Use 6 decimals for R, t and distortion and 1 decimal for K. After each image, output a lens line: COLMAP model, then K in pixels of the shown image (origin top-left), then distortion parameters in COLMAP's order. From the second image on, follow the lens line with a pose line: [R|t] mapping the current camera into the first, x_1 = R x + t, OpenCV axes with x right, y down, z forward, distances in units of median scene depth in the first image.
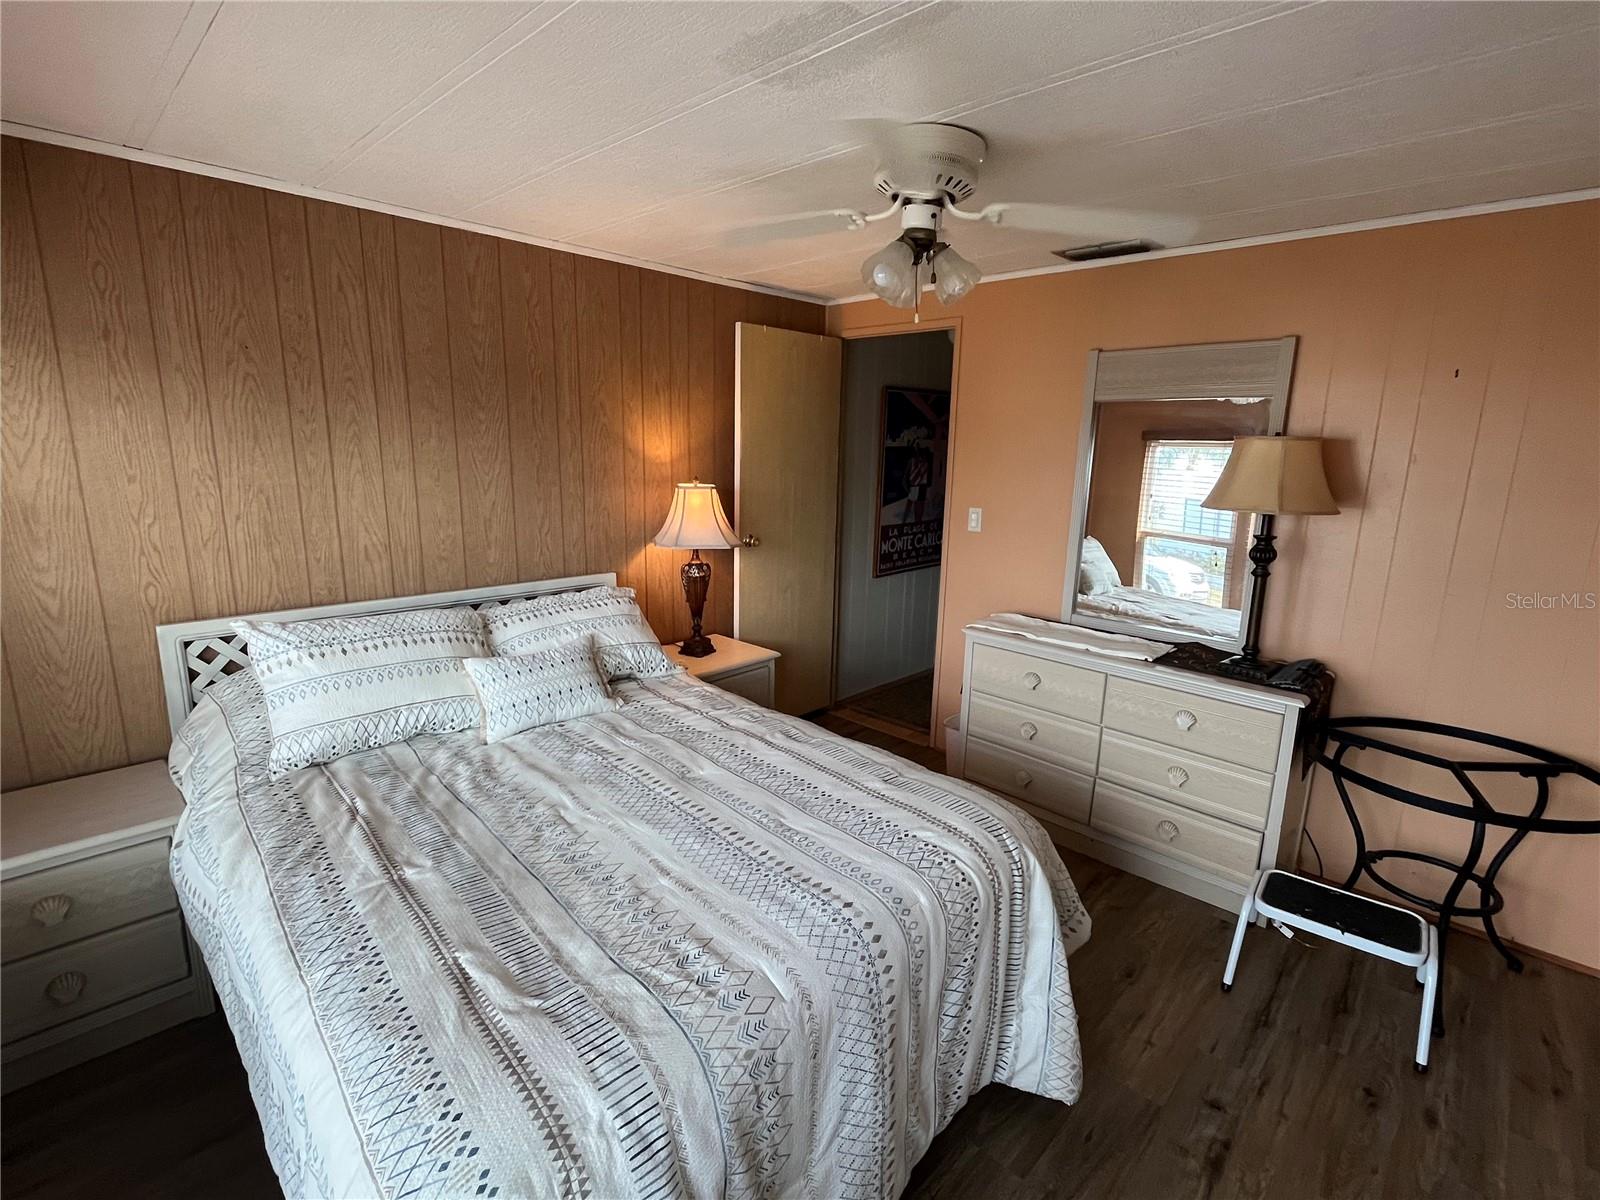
lens RADIAL K [[761.7, 0, 796.8], [0, 761.7, 599.4], [0, 0, 1]] dist [-0.000794, 0.000394]
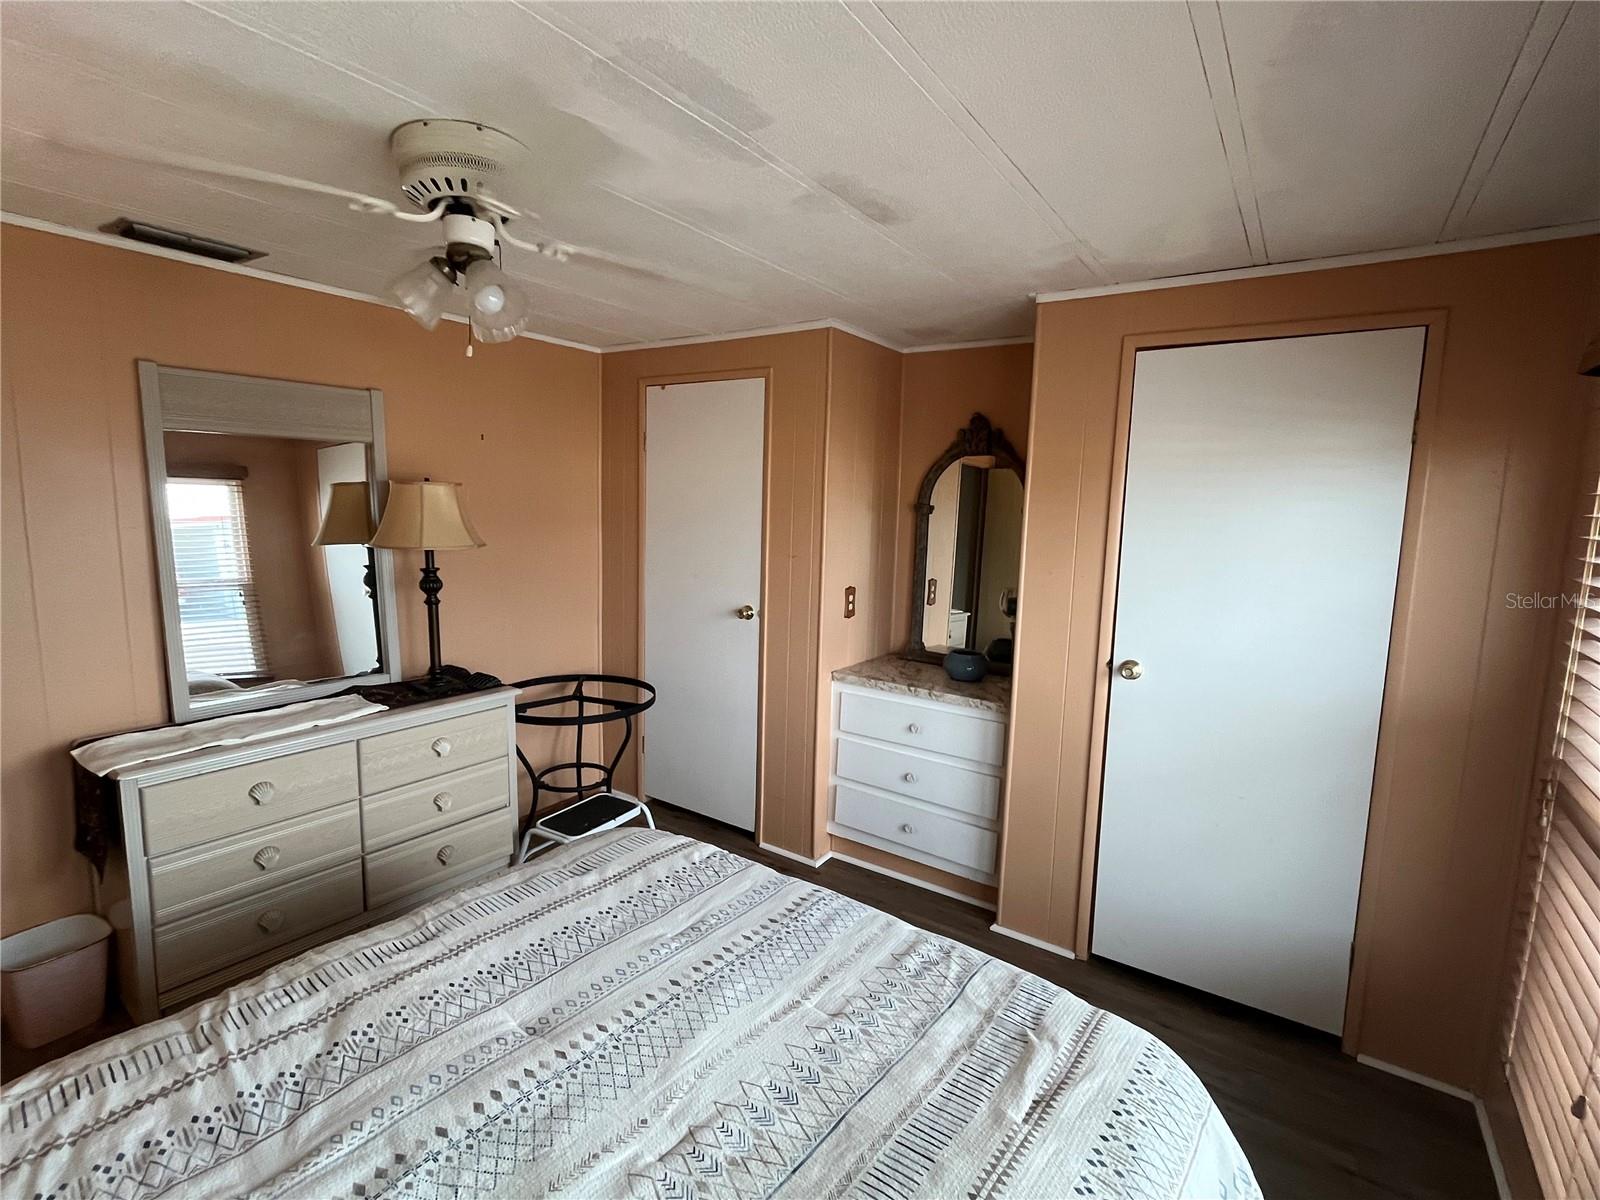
lens RADIAL K [[761.7, 0, 796.8], [0, 761.7, 599.4], [0, 0, 1]] dist [-0.000794, 0.000394]
pose [[-0.166940, -0.155314, 0.973657, -0.849932], [0.173569, 0.967464, 0.184086, -0.221256], [-0.970569, 0.199728, -0.134550, 0.921248]]
